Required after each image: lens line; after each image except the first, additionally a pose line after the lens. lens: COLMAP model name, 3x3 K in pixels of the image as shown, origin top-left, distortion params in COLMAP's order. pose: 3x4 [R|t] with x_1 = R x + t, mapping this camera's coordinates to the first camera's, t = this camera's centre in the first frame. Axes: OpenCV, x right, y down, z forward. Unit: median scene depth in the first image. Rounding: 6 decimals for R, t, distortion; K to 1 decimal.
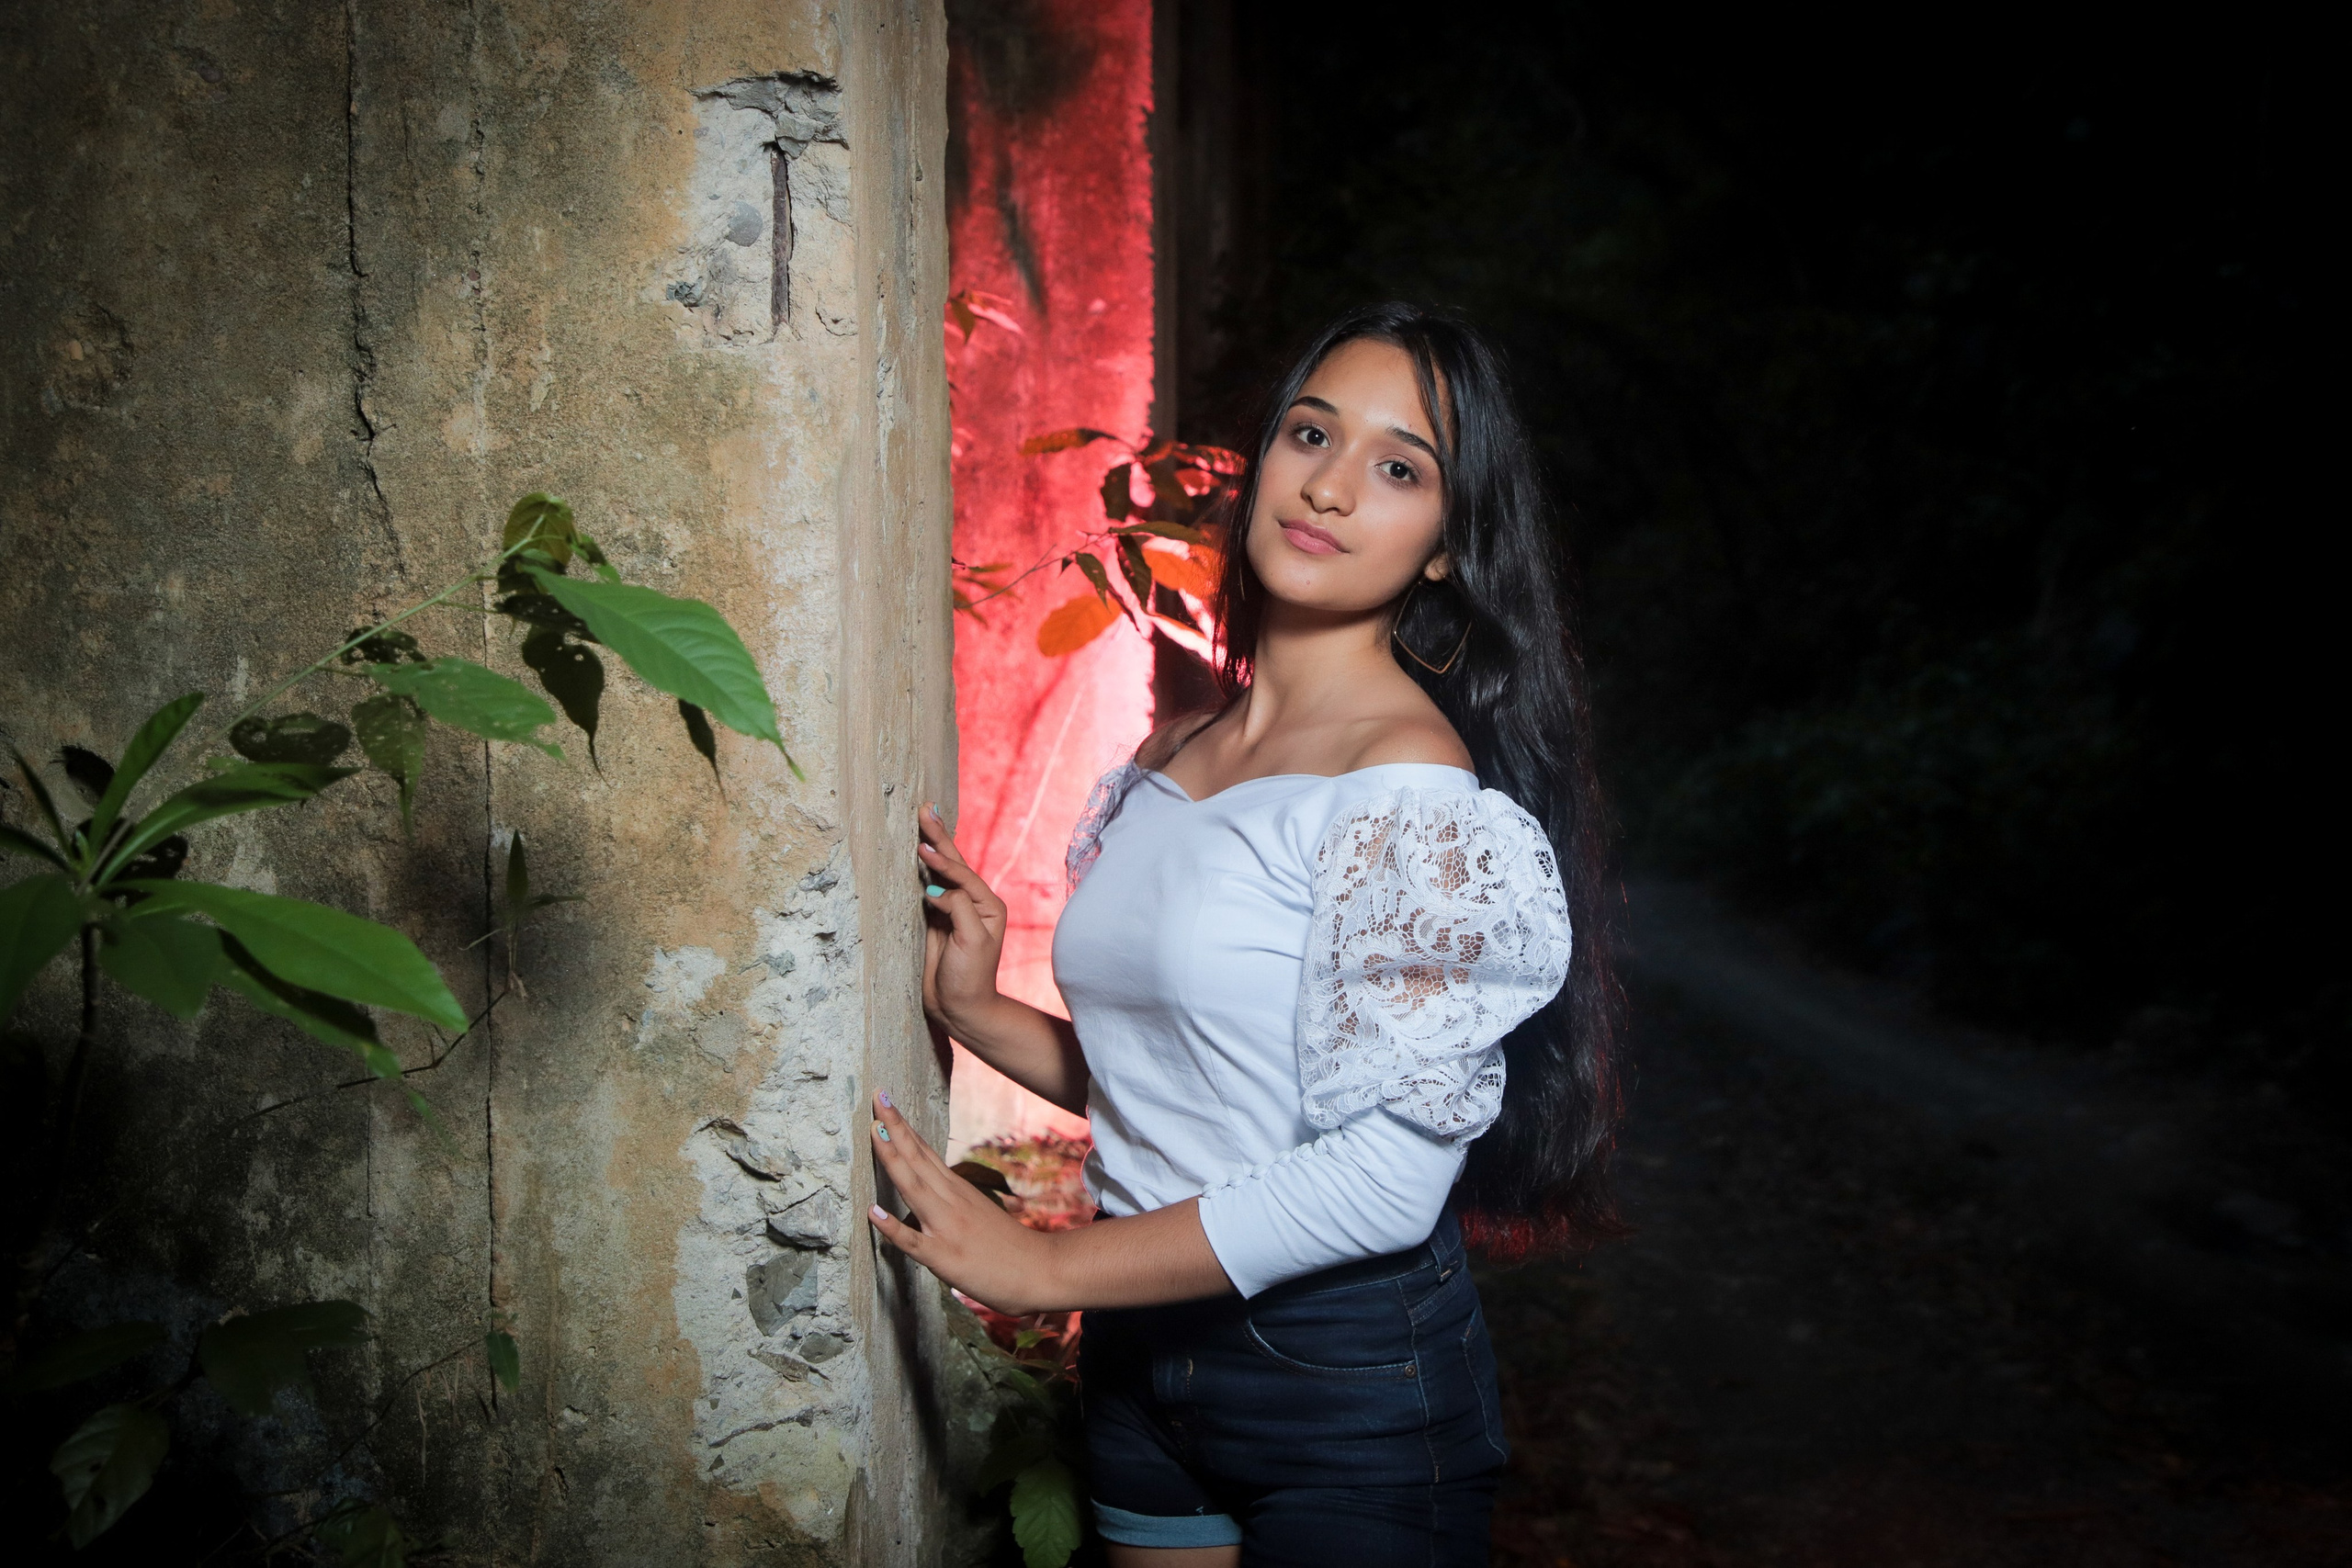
lens RADIAL K [[2899.5, 0, 1176.0], [0, 2899.5, 784.0], [0, 0, 1]] dist [0.144197, 0.007341]
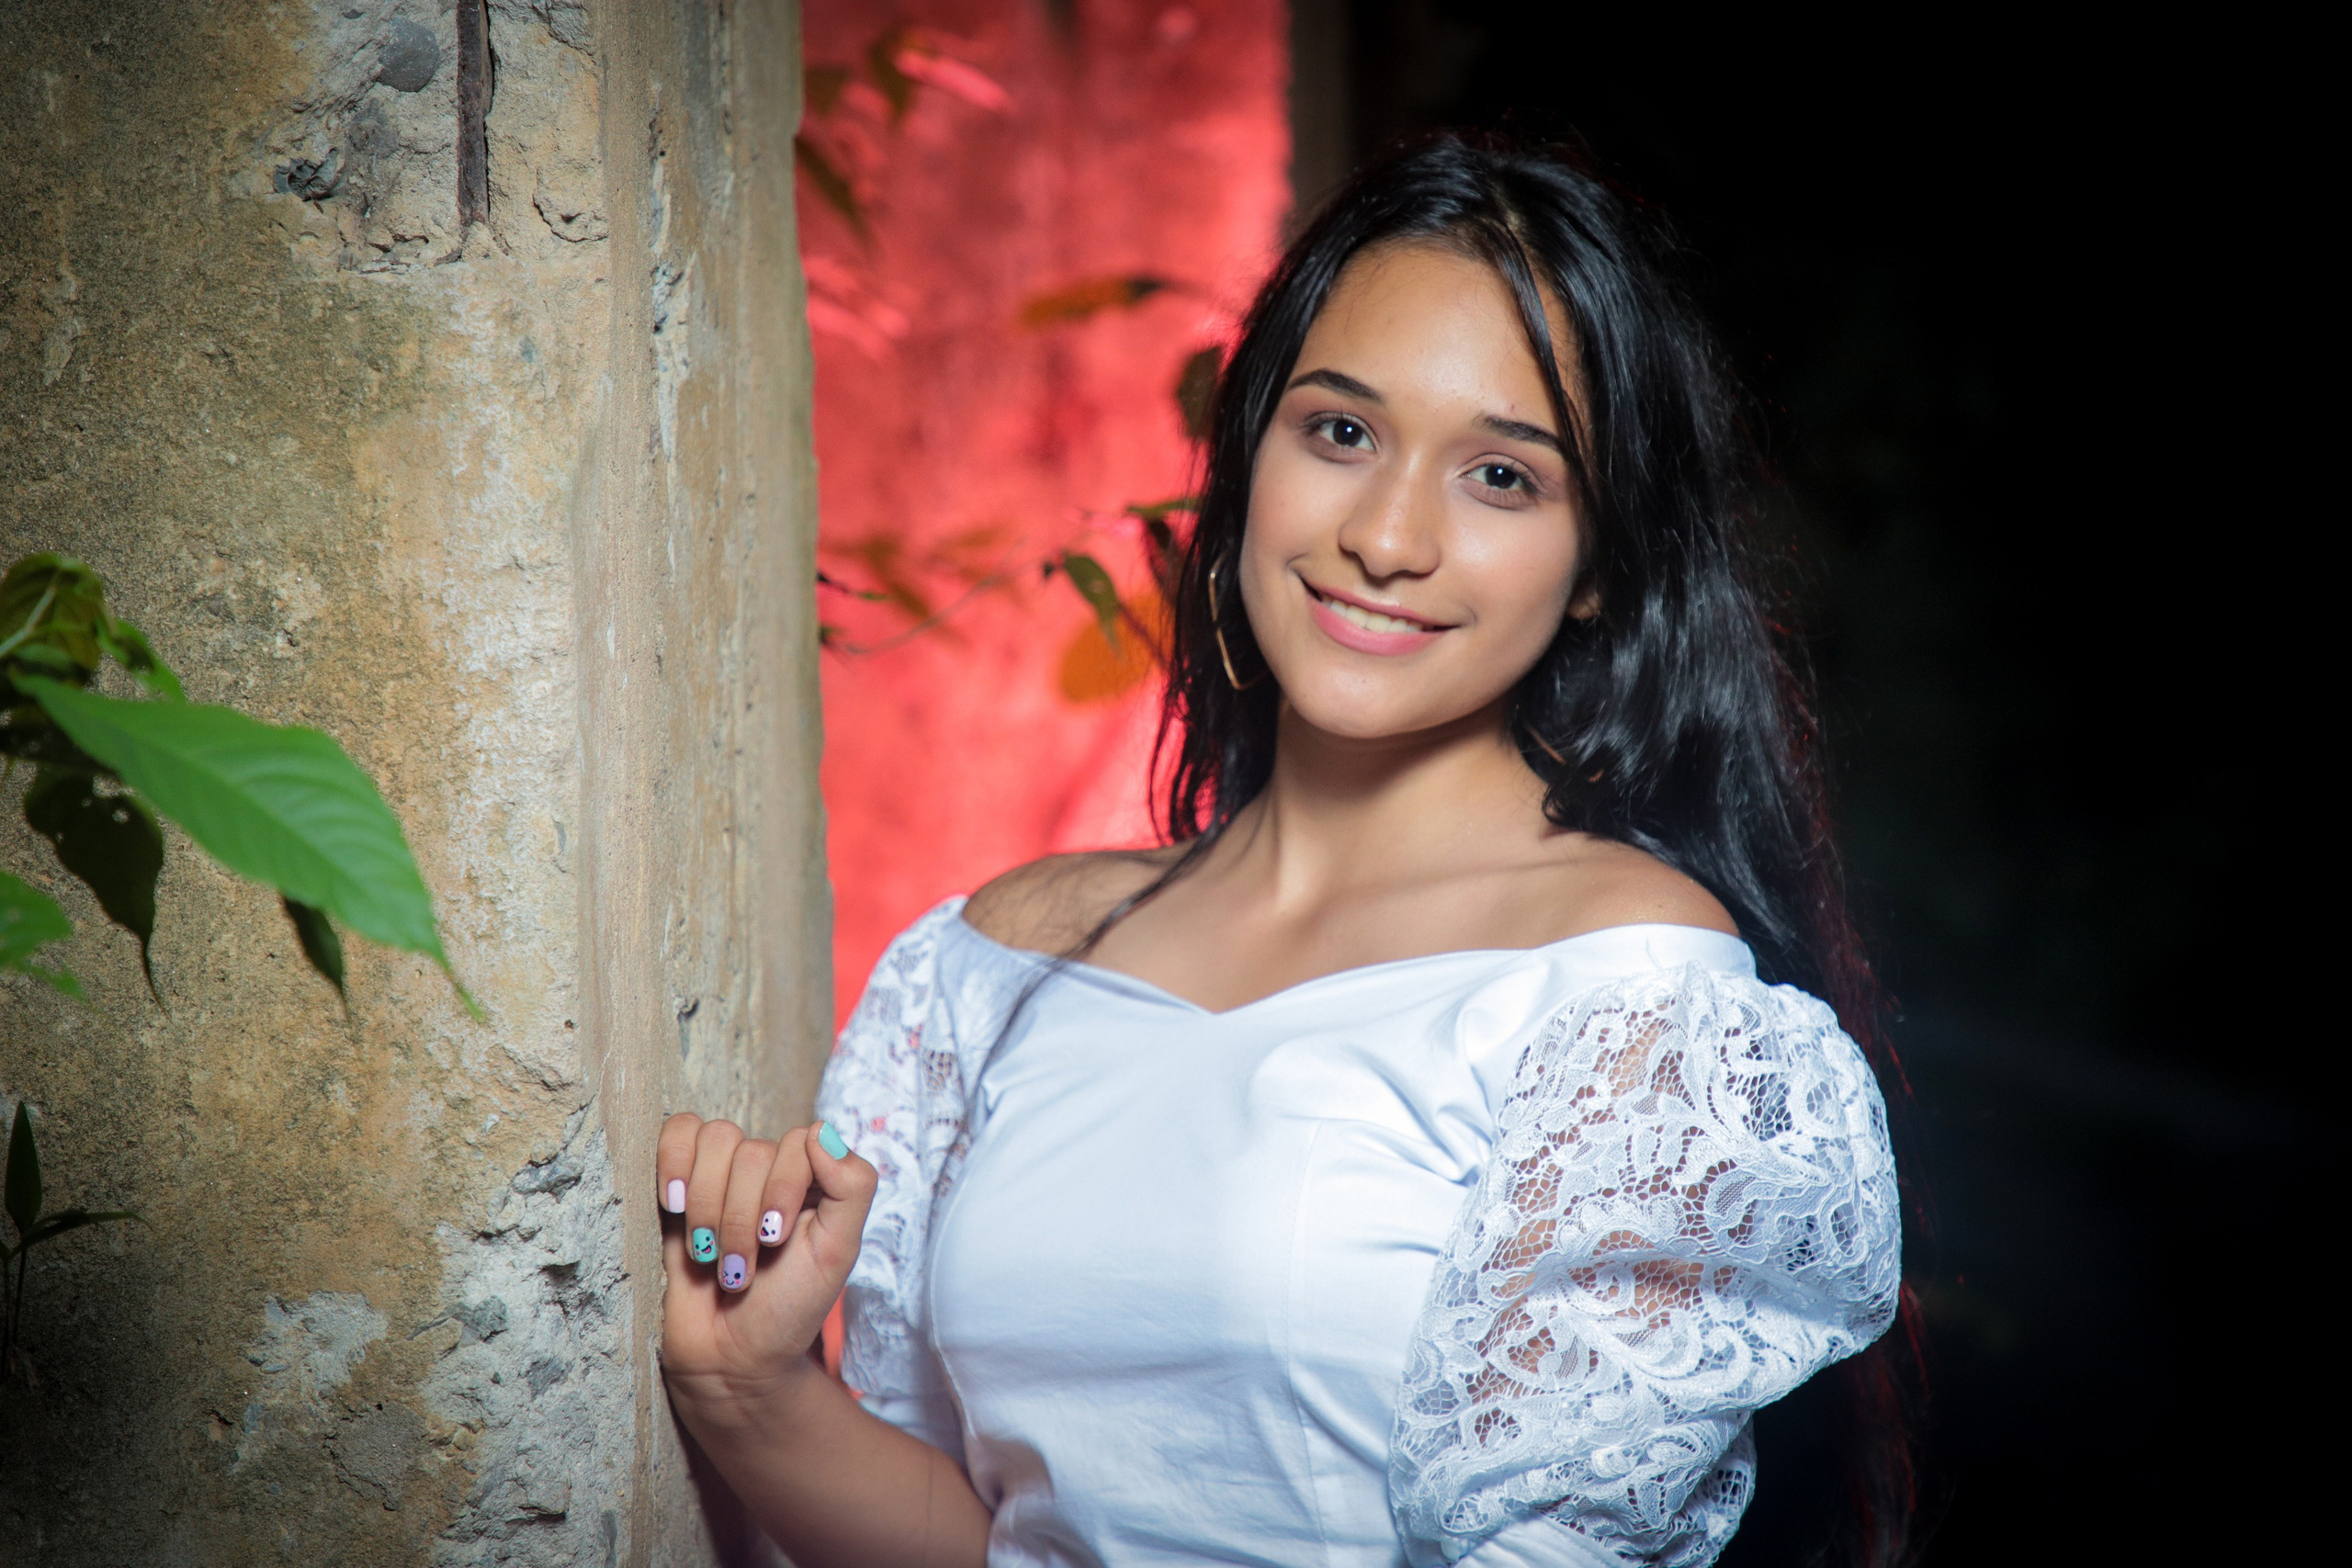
lens RADIAL K [[6298.9, 0, 1176.0], [0, 6298.9, 784.0], [0, 0, 1]] dist [0.618263, 0.705703]
pose [[0.997975, -0.013267, -0.062206, 0.084613], [0.012446, 0.999831, -0.013567, -0.026765], [0.062375, 0.012765, 0.997971, -0.271464]]
